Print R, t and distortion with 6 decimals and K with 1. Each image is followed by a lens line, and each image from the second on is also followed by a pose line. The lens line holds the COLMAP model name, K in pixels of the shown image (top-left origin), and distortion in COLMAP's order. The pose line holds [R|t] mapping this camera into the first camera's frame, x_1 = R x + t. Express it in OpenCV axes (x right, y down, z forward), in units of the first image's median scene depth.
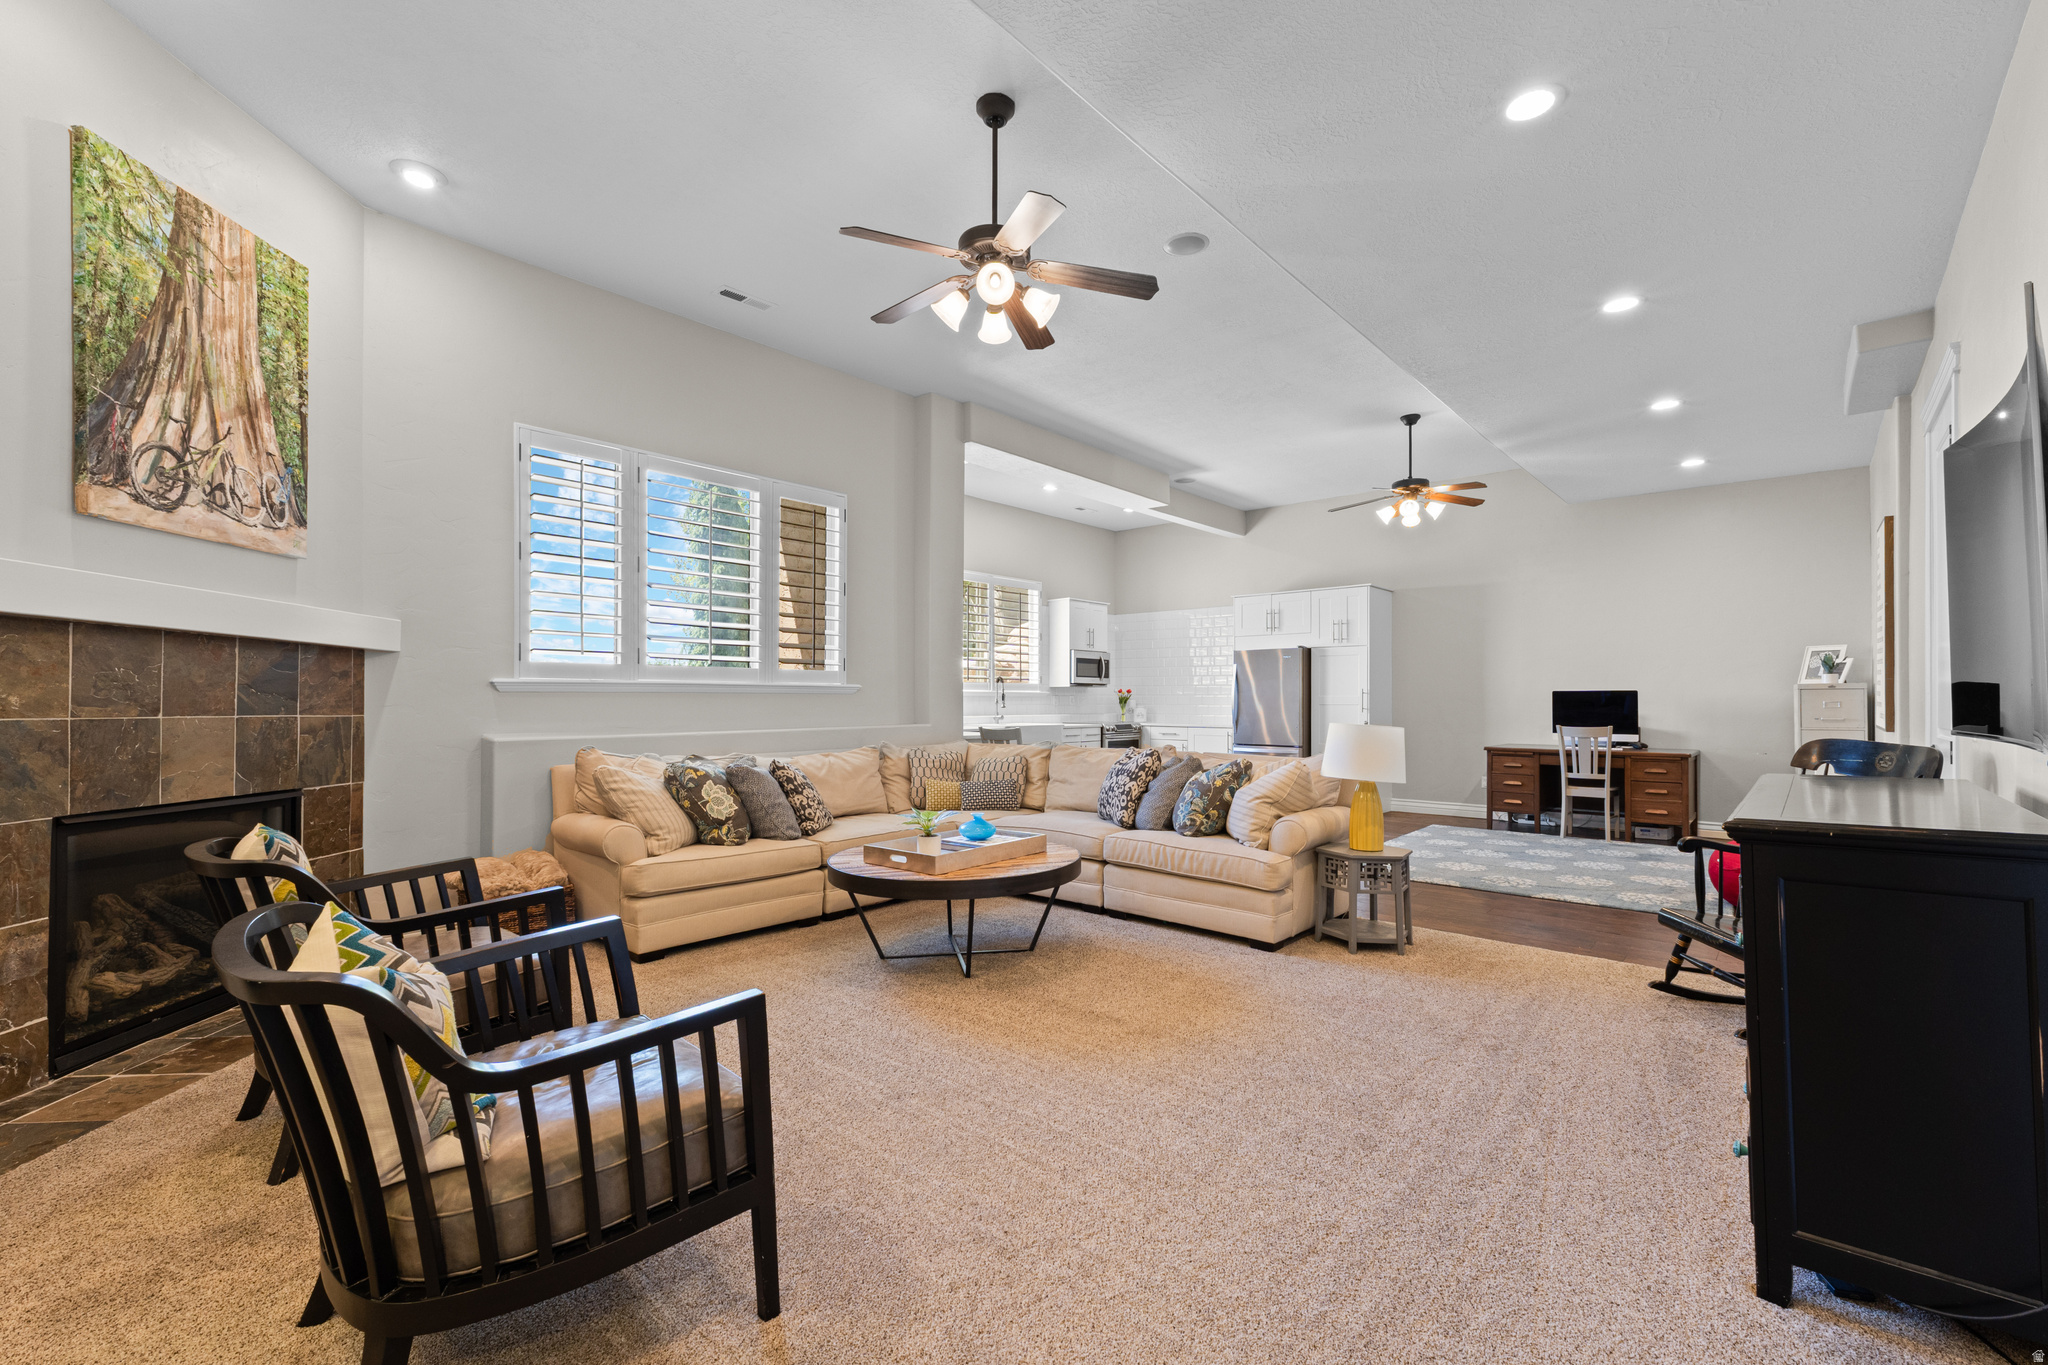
lens RADIAL K [[859.2, 0, 1036.0], [0, 859.2, 684.2], [0, 0, 1]] dist [0.007331, -0.000398]
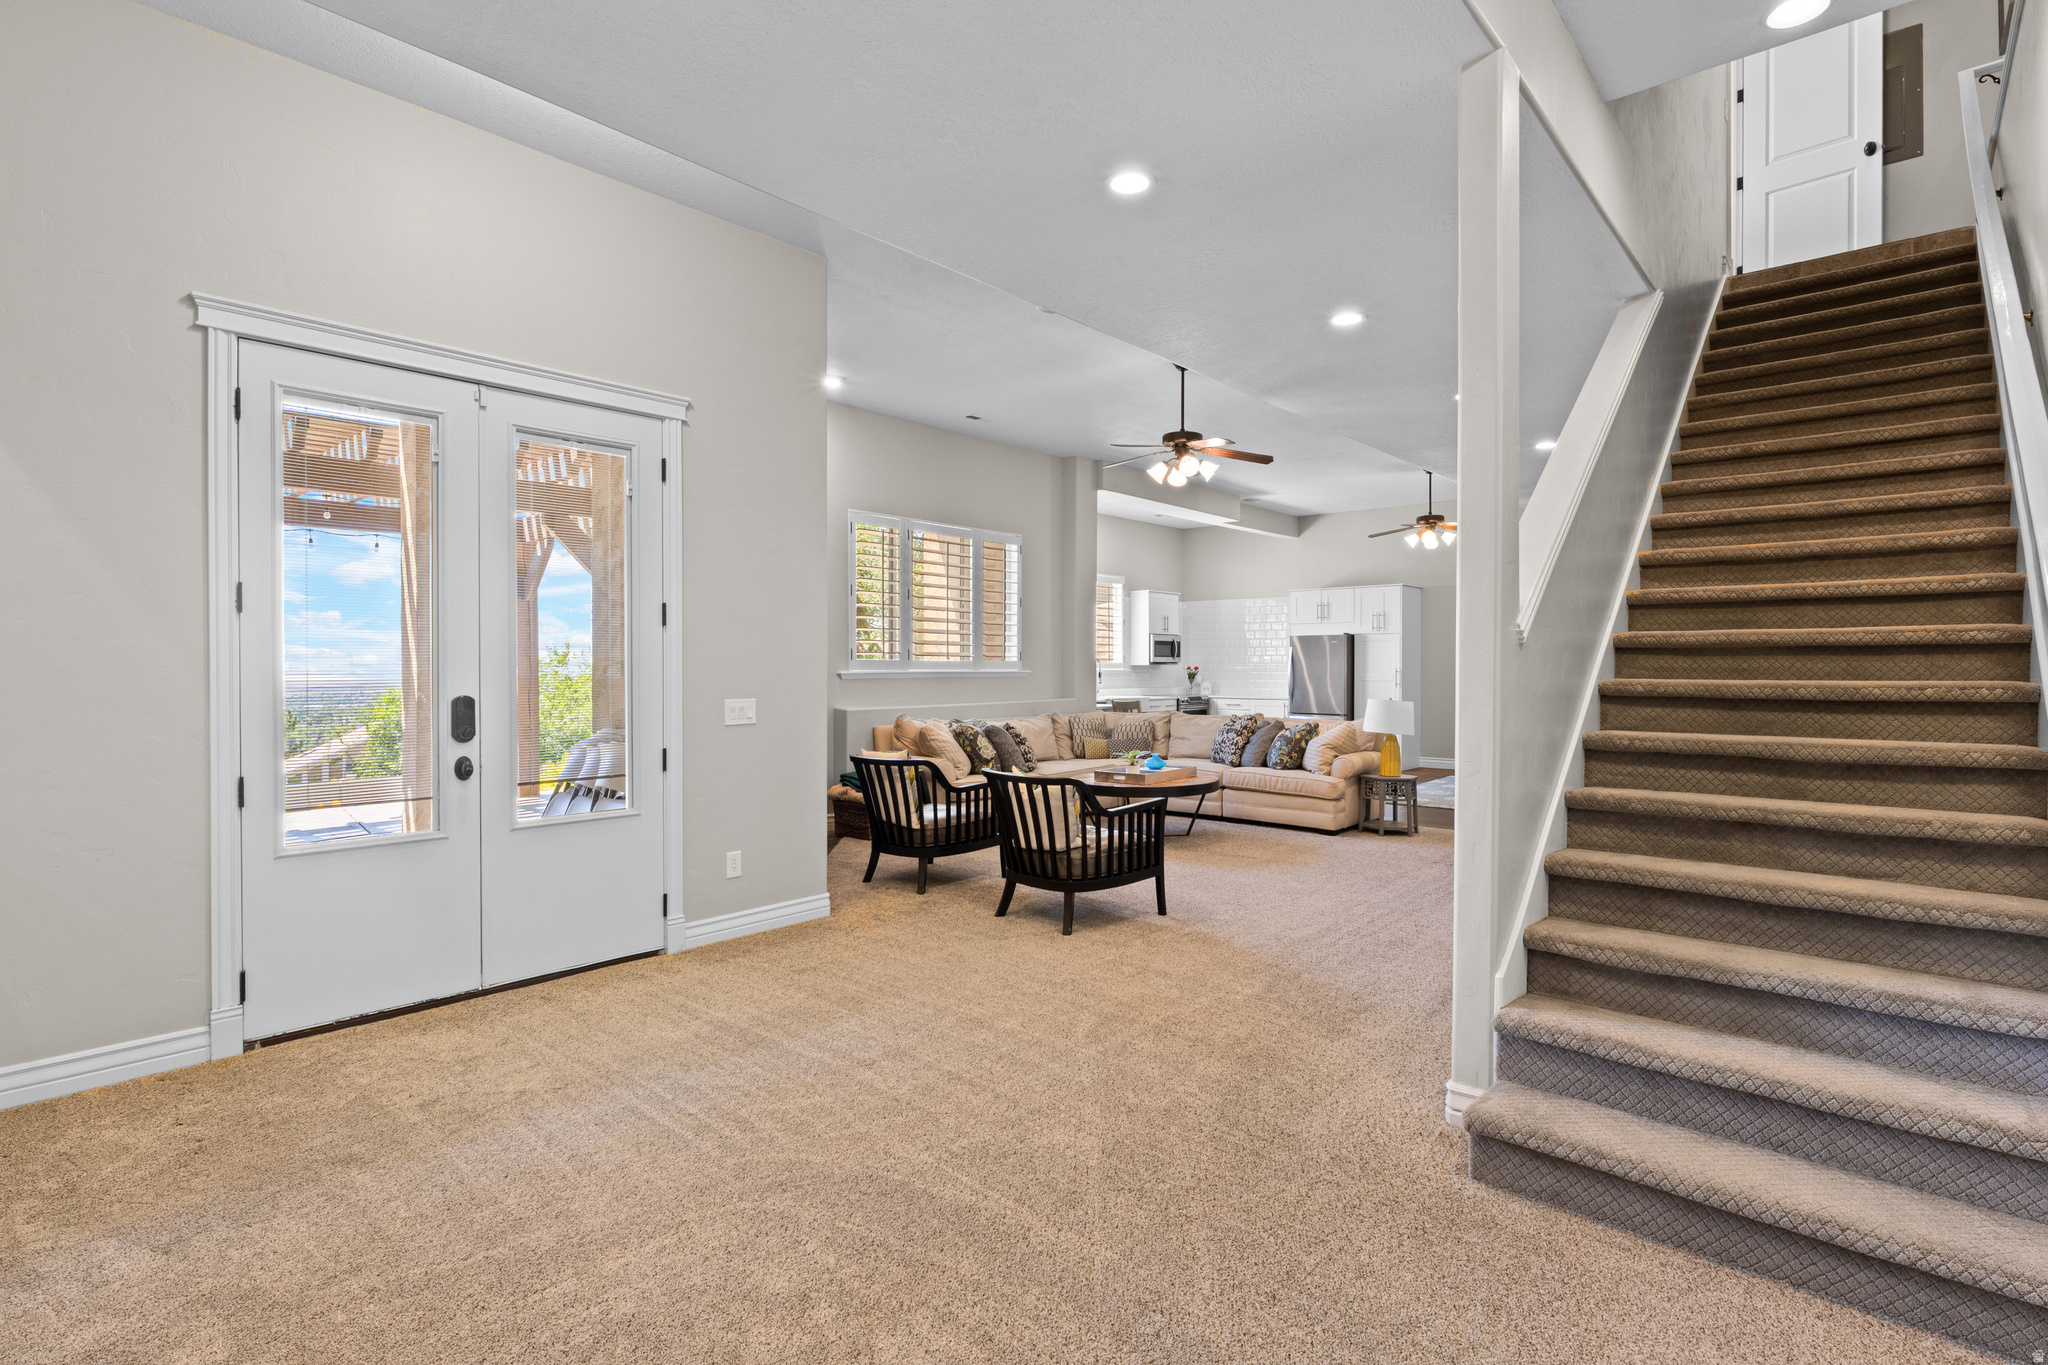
lens RADIAL K [[965.6, 0, 1017.7], [0, 965.6, 666.0], [0, 0, 1]] dist [0.000818, 0.000036]
pose [[0.999761, -0.002289, -0.021726, -0.191356], [0.002694, 0.999823, 0.018635, -0.035788], [0.021679, -0.018689, 0.999590, -0.570321]]
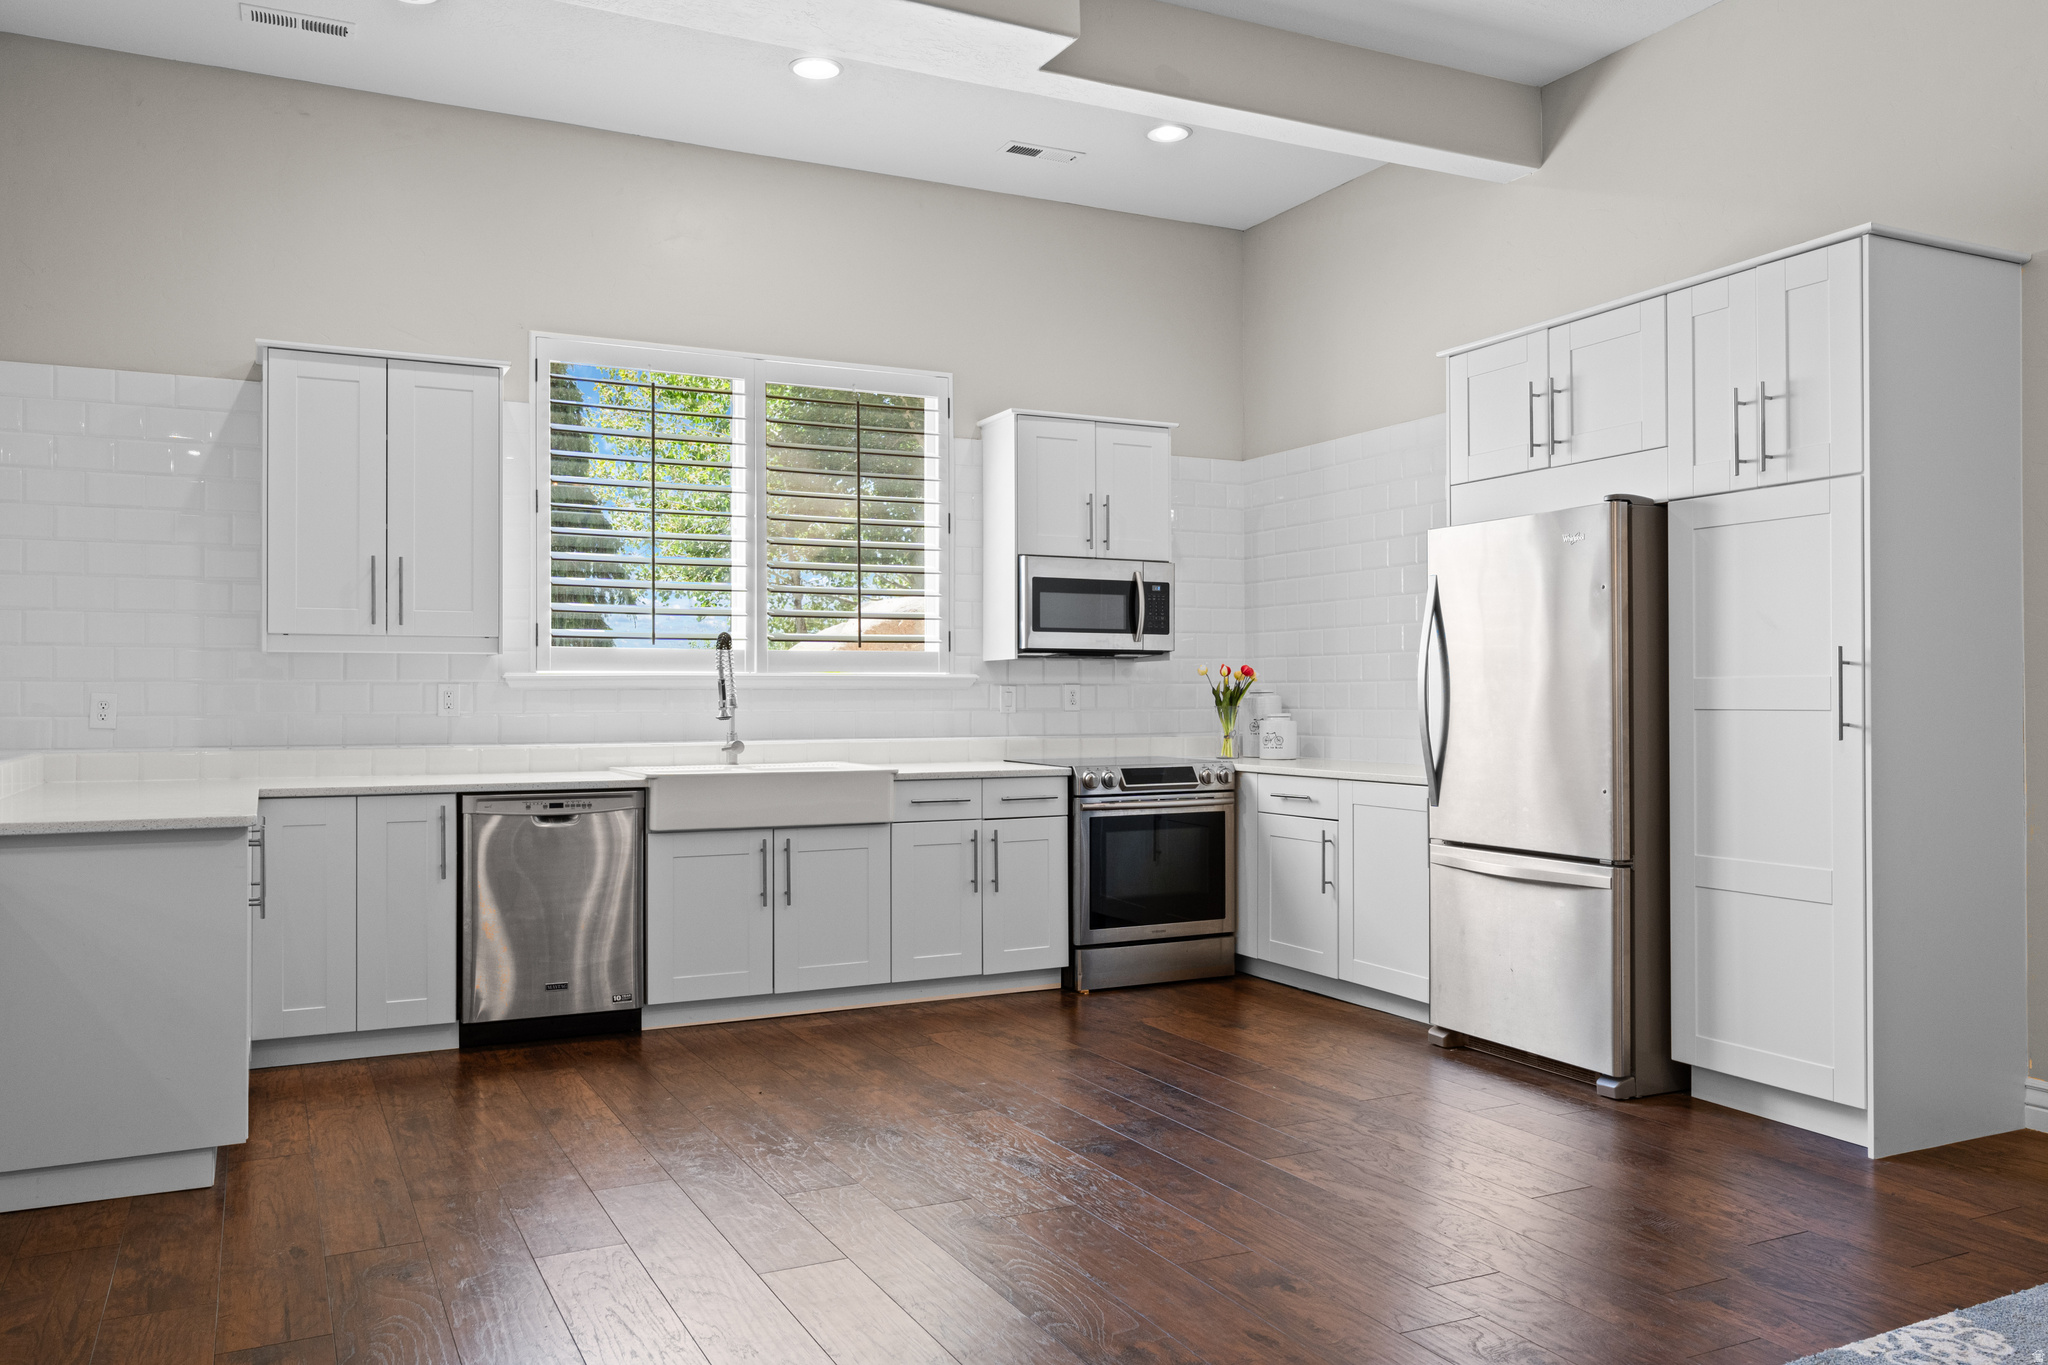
lens RADIAL K [[1461.7, 0, 1024.0], [0, 1461.7, 682.5], [0, 0, 1]] dist [0.007586, 0.001142]
pose [[0.928280, -0.008083, -0.371793, 0.448997], [0.013024, 0.999857, 0.010779, 0.010260], [0.371653, -0.014848, 0.928253, 0.737406]]
